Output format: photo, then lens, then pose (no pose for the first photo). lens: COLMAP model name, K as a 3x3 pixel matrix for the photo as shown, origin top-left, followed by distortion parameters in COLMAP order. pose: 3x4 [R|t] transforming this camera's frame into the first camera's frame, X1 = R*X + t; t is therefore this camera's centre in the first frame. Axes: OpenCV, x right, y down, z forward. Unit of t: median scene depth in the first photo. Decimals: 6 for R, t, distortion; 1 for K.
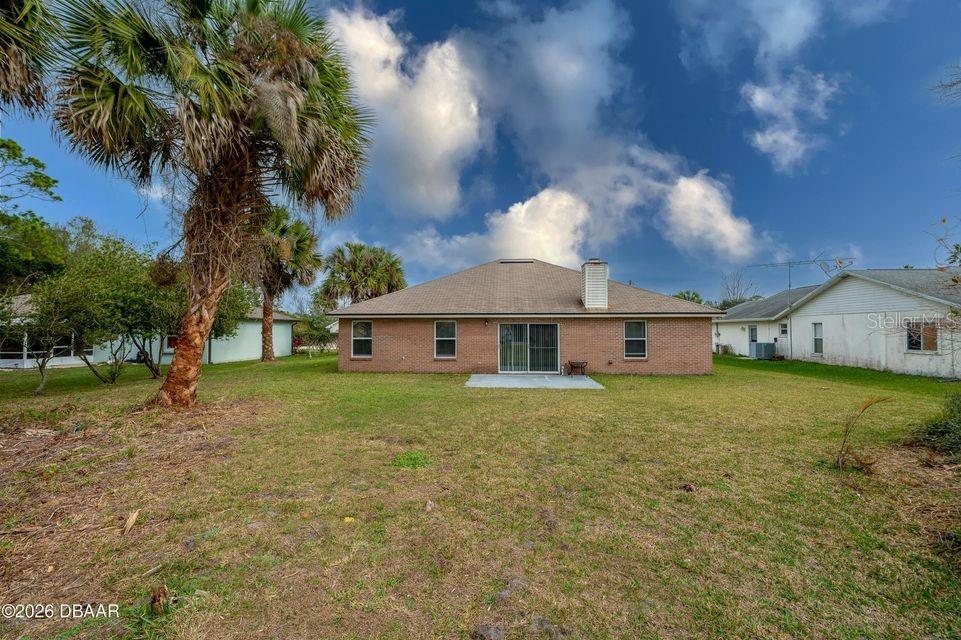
lens RADIAL K [[383.8, 0, 482.8], [0, 383.8, 317.7], [0, 0, 1]] dist [-0.017221, 0.002579]
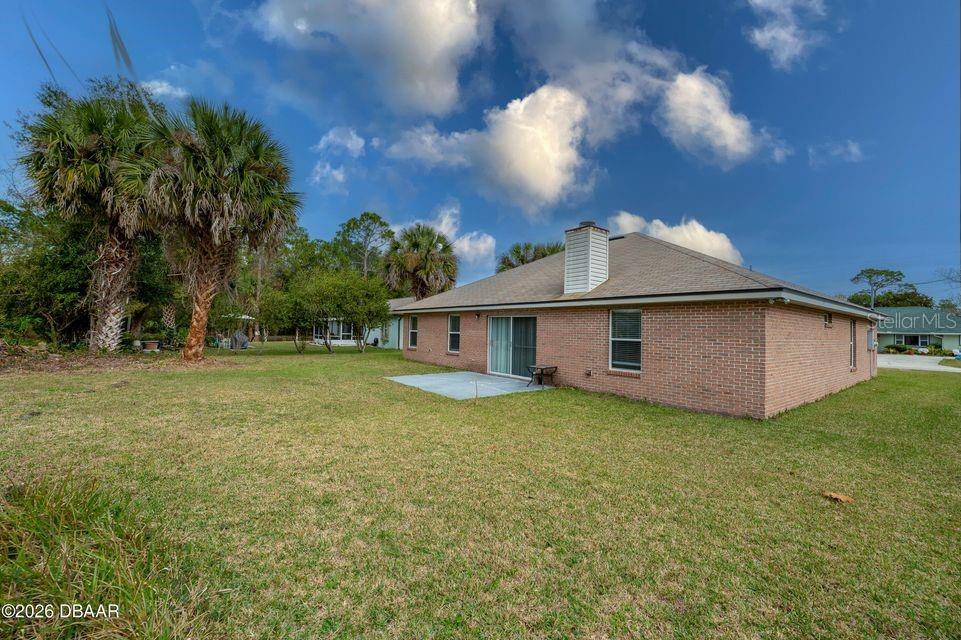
lens RADIAL K [[383.8, 0, 482.8], [0, 383.8, 317.7], [0, 0, 1]] dist [-0.017221, 0.002579]
pose [[0.660072, -0.006210, -0.751177, 0.703771], [0.001647, 0.999975, -0.006819, 0.023615], [0.751201, 0.003264, 0.660066, 0.413848]]
